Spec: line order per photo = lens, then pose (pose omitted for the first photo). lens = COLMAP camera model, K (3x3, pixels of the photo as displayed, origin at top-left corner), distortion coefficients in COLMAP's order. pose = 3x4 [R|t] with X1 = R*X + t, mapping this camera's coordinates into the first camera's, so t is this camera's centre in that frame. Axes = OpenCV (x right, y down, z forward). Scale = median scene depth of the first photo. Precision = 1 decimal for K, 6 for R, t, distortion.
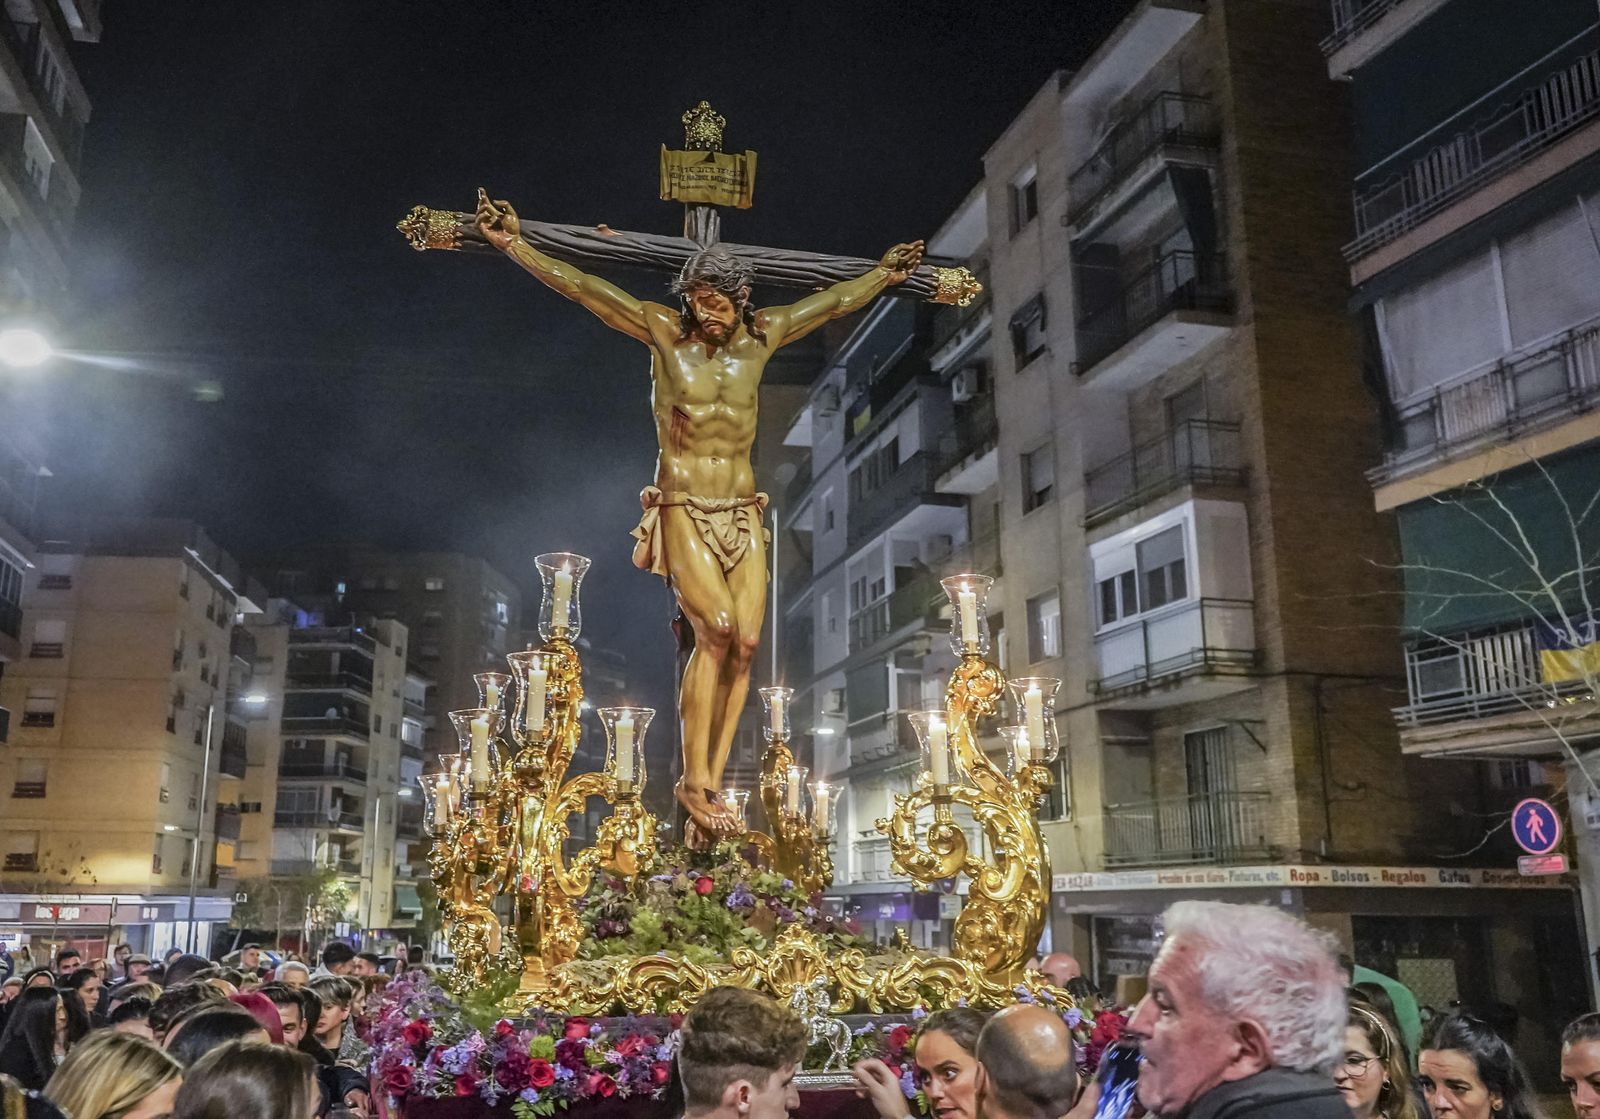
lens RADIAL K [[1450.4, 0, 730.4], [0, 1450.4, 517.5], [0, 0, 1]] dist [-0.002810, -0.001268]
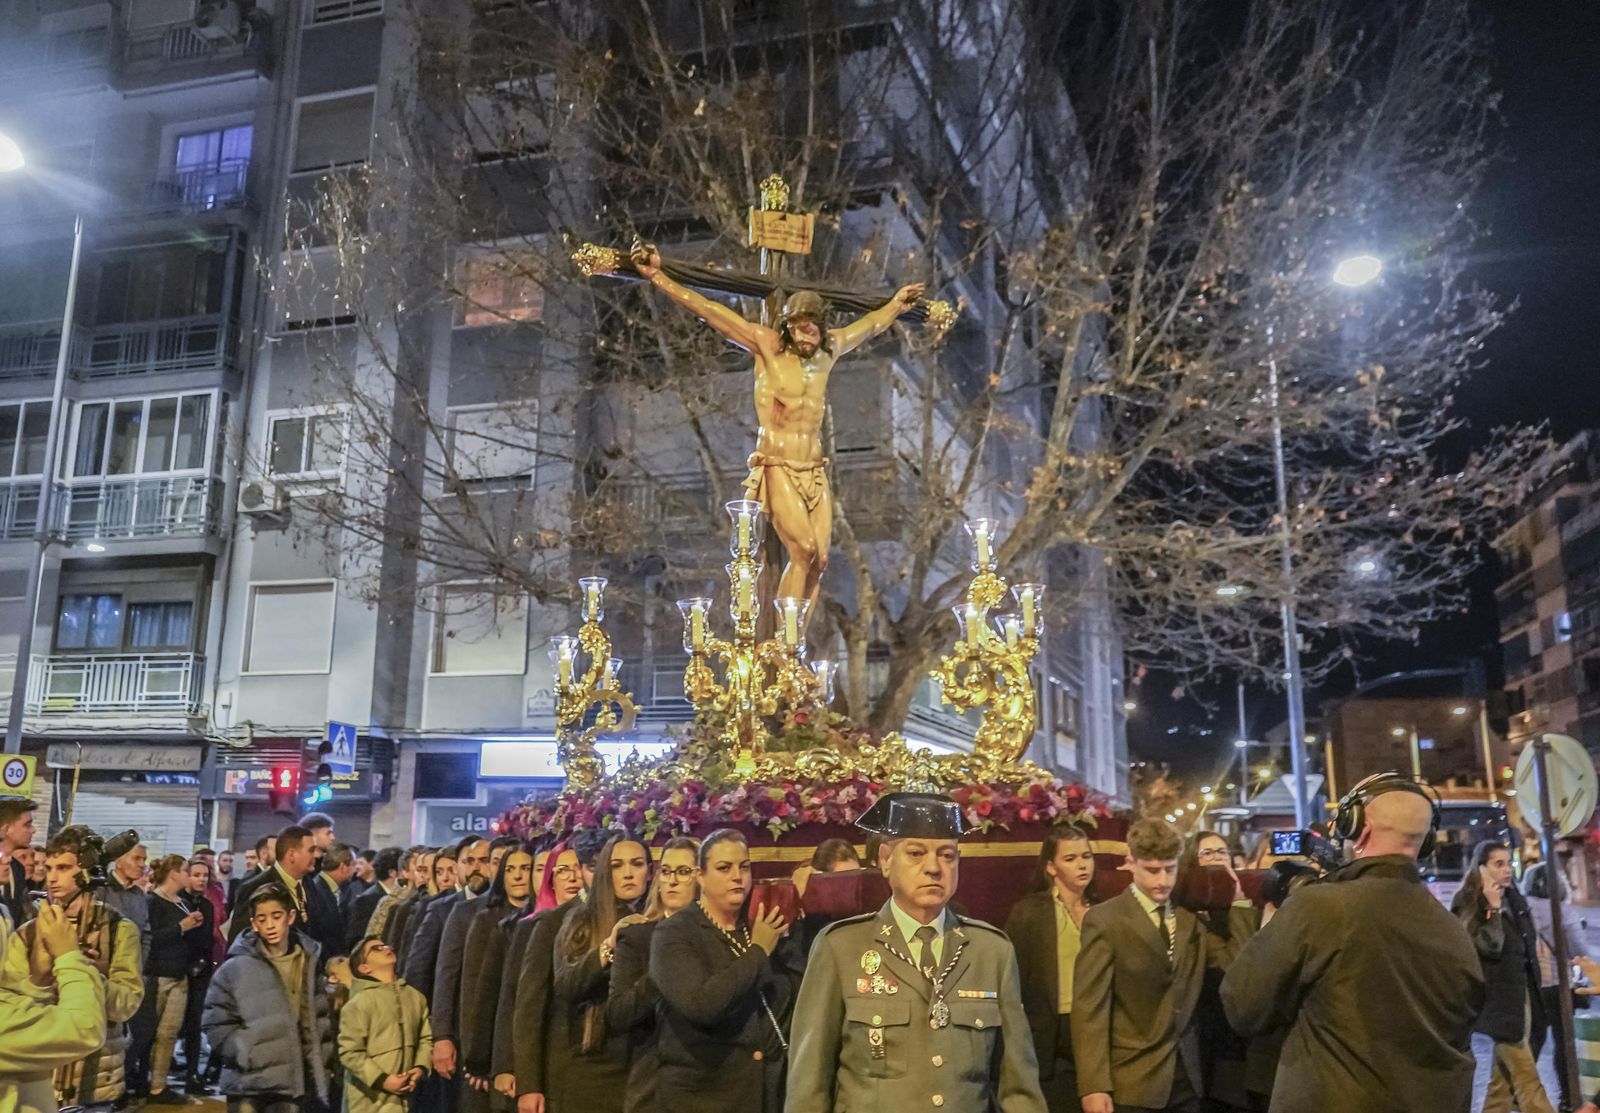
lens RADIAL K [[1450.4, 0, 730.4], [0, 1450.4, 514.5], [0, 0, 1]] dist [-0.002810, -0.001268]
pose [[0.984444, 0.027588, 0.173521, -0.333557], [-0.037019, 0.997994, 0.051354, -0.032746], [-0.171756, -0.056979, 0.983490, -0.440363]]
